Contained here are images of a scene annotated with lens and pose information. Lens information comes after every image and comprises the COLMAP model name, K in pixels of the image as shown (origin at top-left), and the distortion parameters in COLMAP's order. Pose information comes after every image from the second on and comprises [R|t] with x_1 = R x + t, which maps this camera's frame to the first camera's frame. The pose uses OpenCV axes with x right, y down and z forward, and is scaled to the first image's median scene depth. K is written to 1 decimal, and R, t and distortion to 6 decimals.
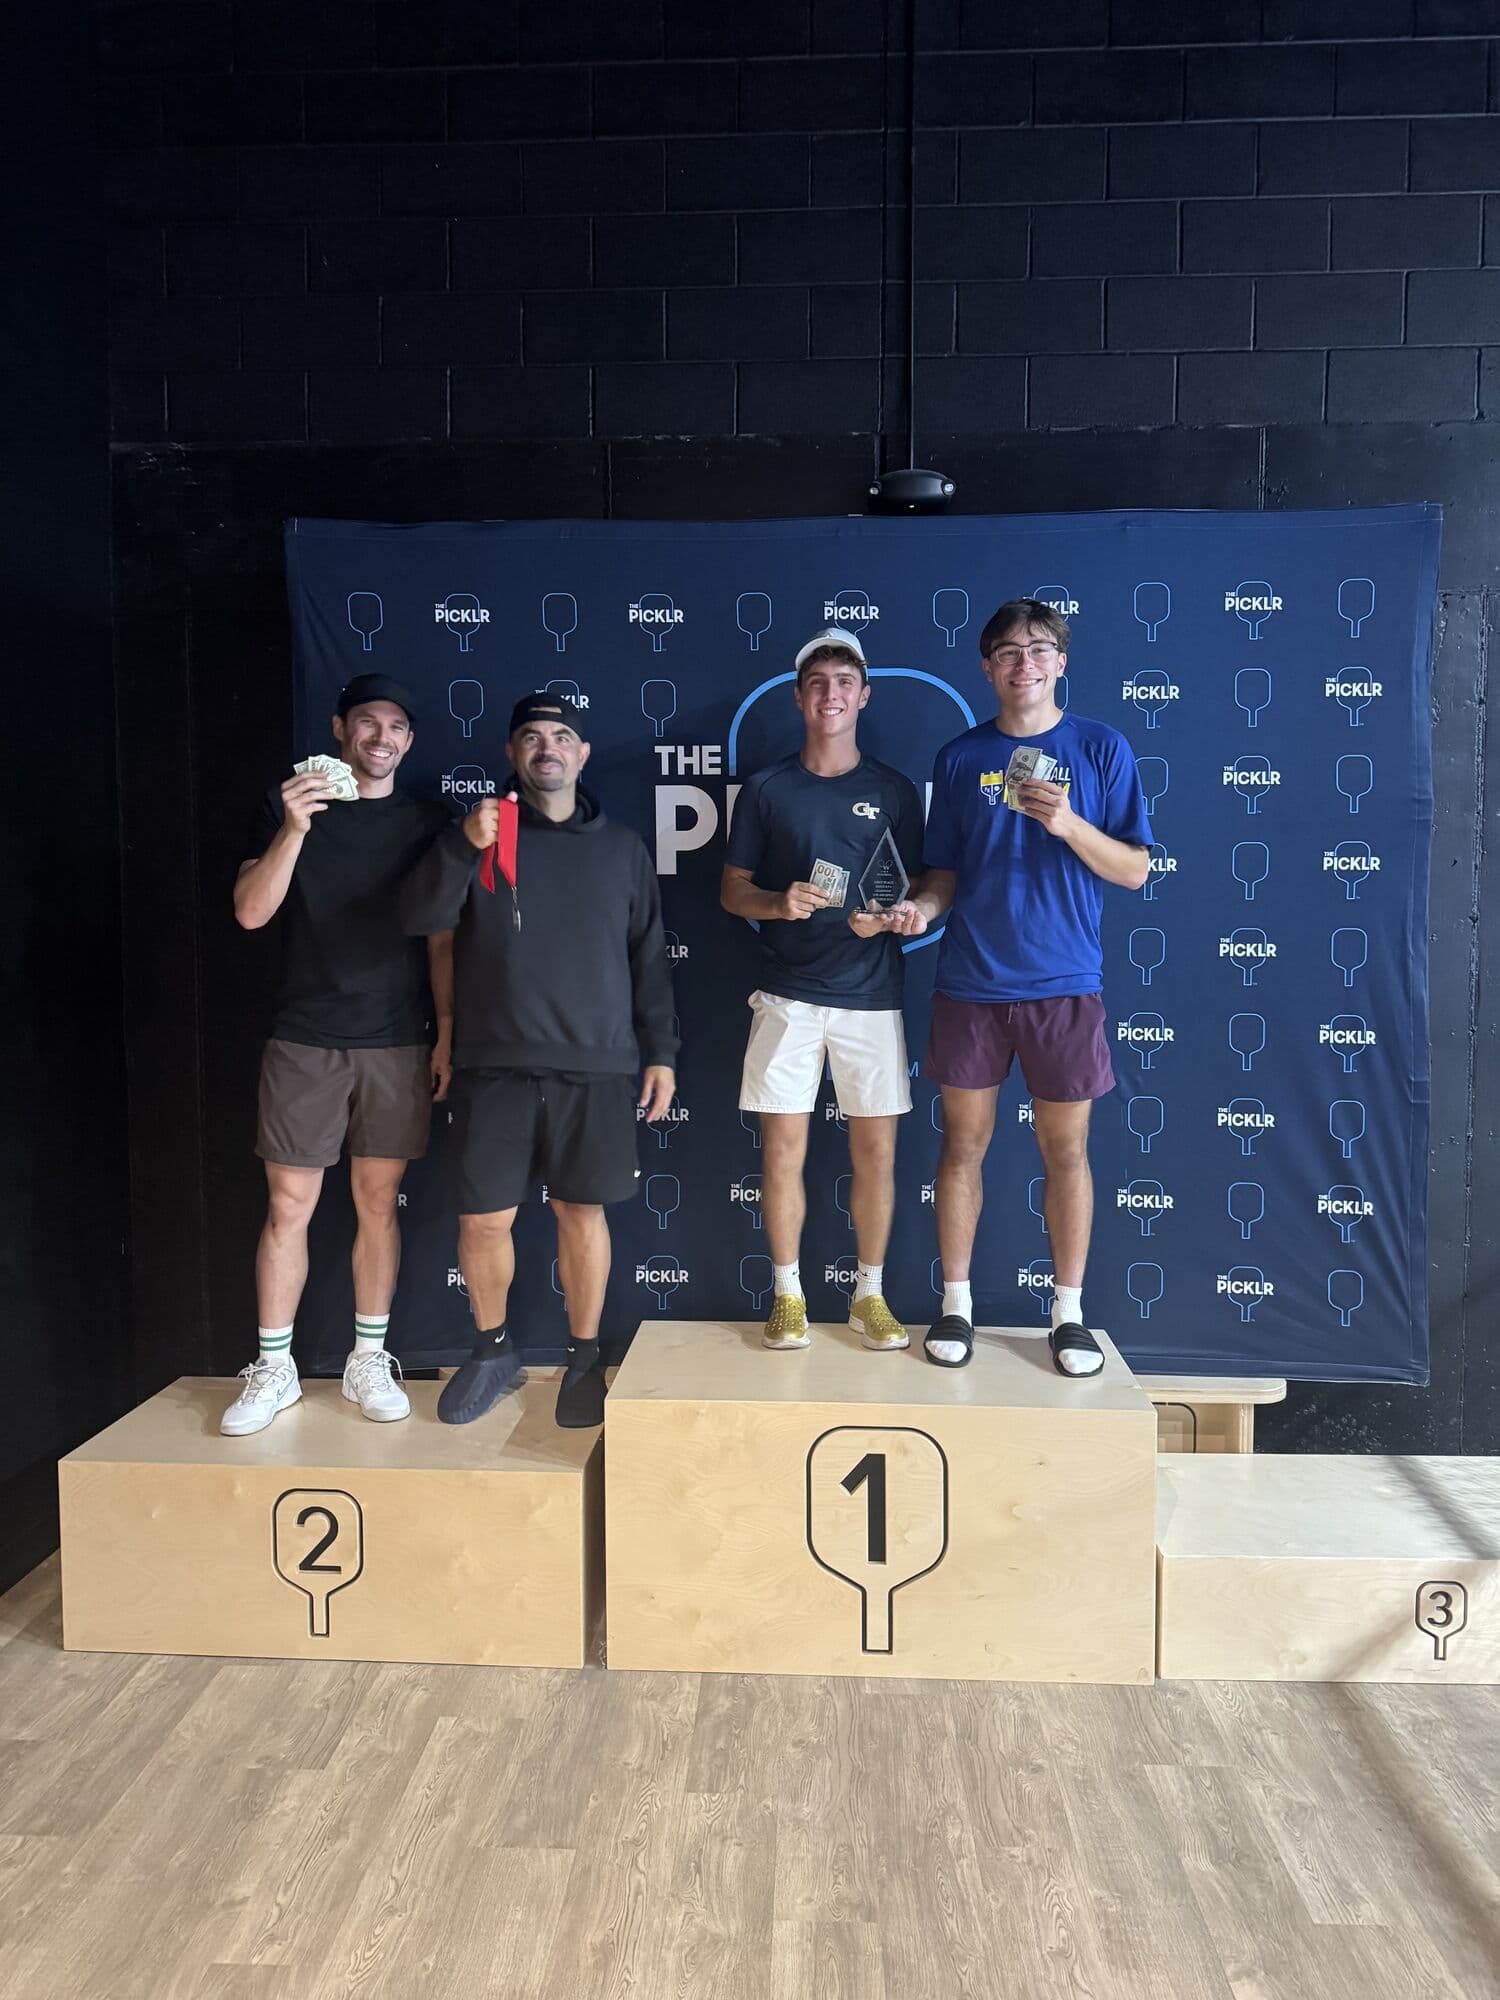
lens RADIAL K [[1424.0, 0, 750.0], [0, 1424.0, 1000.0], [0, 0, 1]] dist [0.001107, -0.003181]
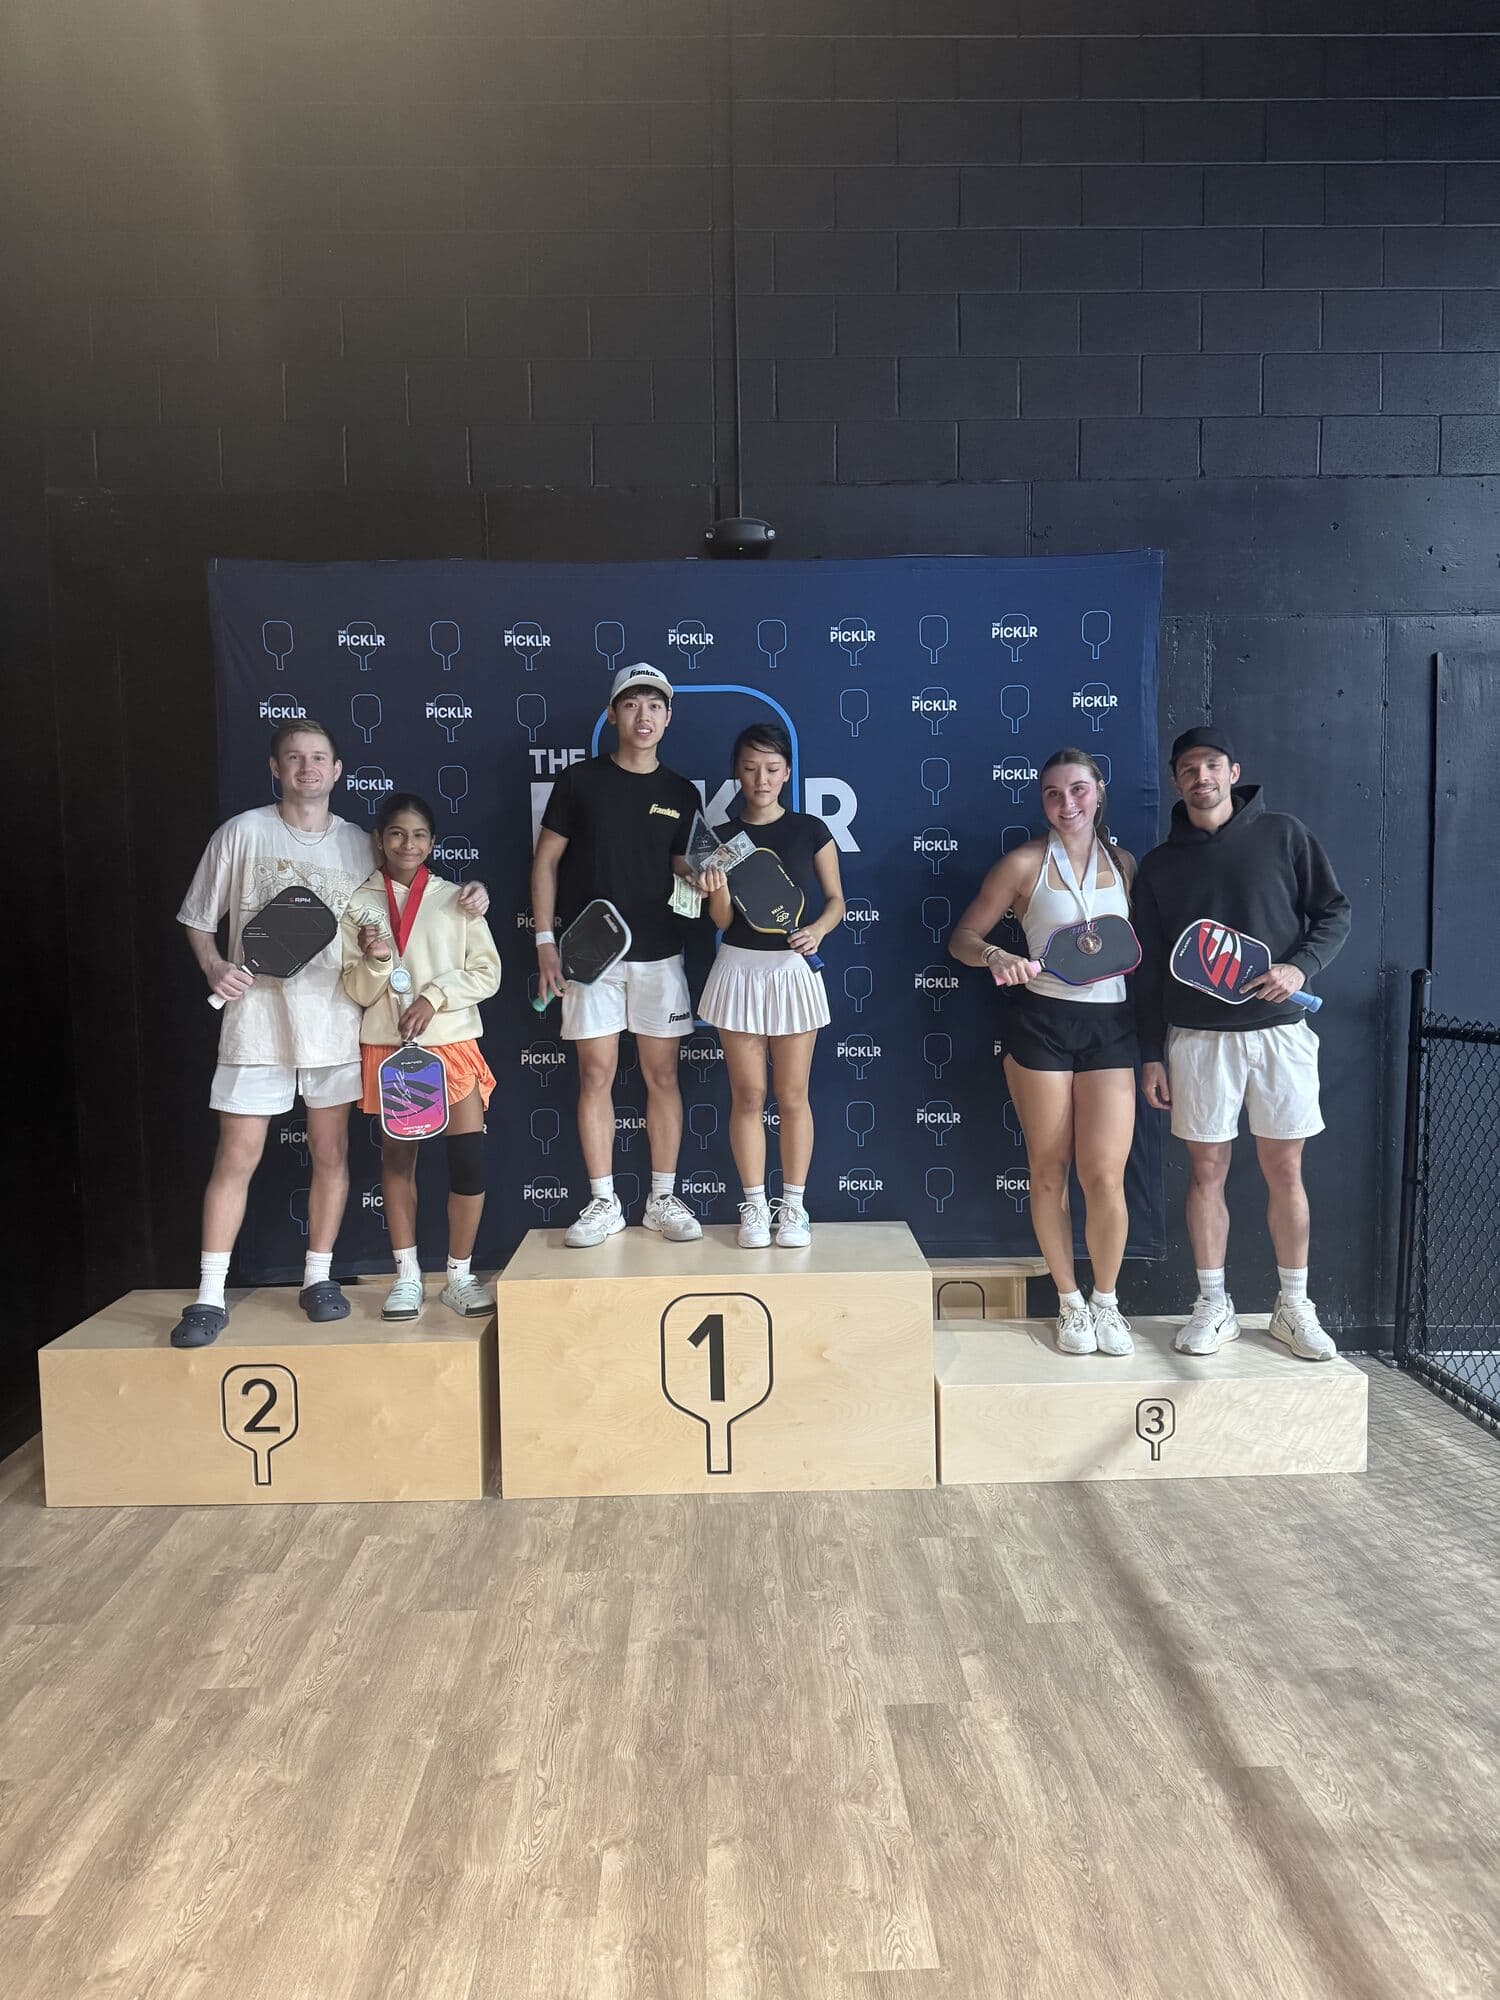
lens RADIAL K [[1425.6, 0, 753.2], [0, 1425.6, 995.8], [0, 0, 1]] dist [0.030873, -0.058336]
pose [[0.997330, -0.019167, 0.070468, 0.040919], [0.018423, 0.999768, 0.011200, 0.024062], [-0.070667, -0.009871, 0.997451, -0.272683]]
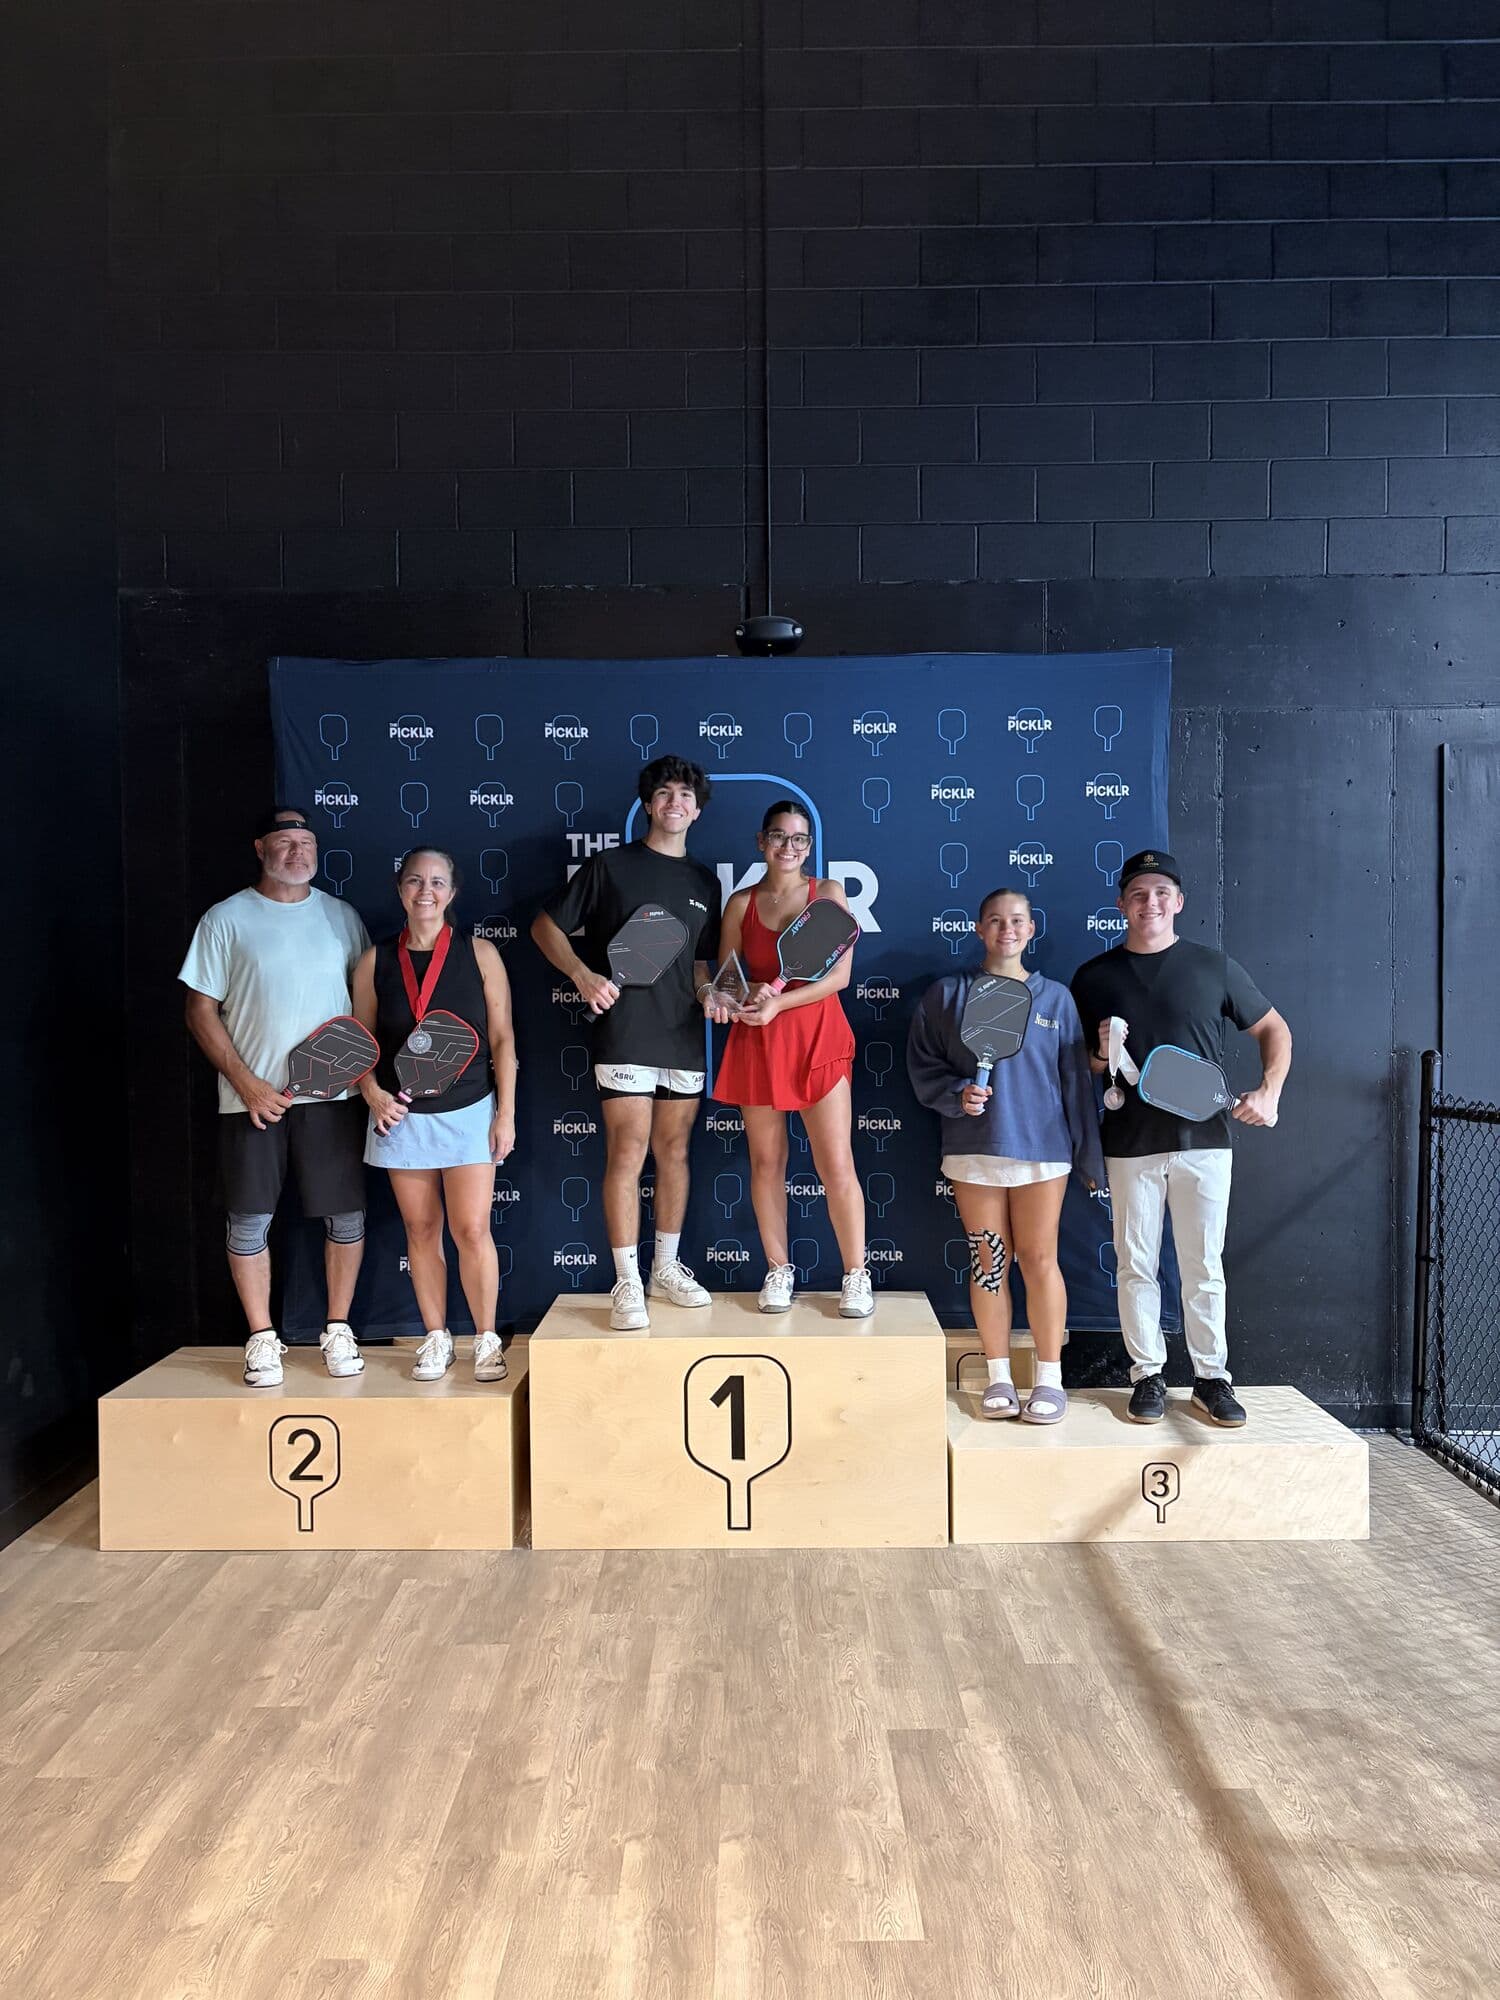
lens RADIAL K [[1536.3, 0, 749.6], [0, 1536.3, 998.9], [0, 0, 1]] dist [0.006327, 0.006134]
pose [[0.999051, -0.008566, 0.042709, 0.045318], [0.010168, 0.999247, -0.037442, 0.025276], [-0.042356, 0.037841, 0.998386, -0.458861]]
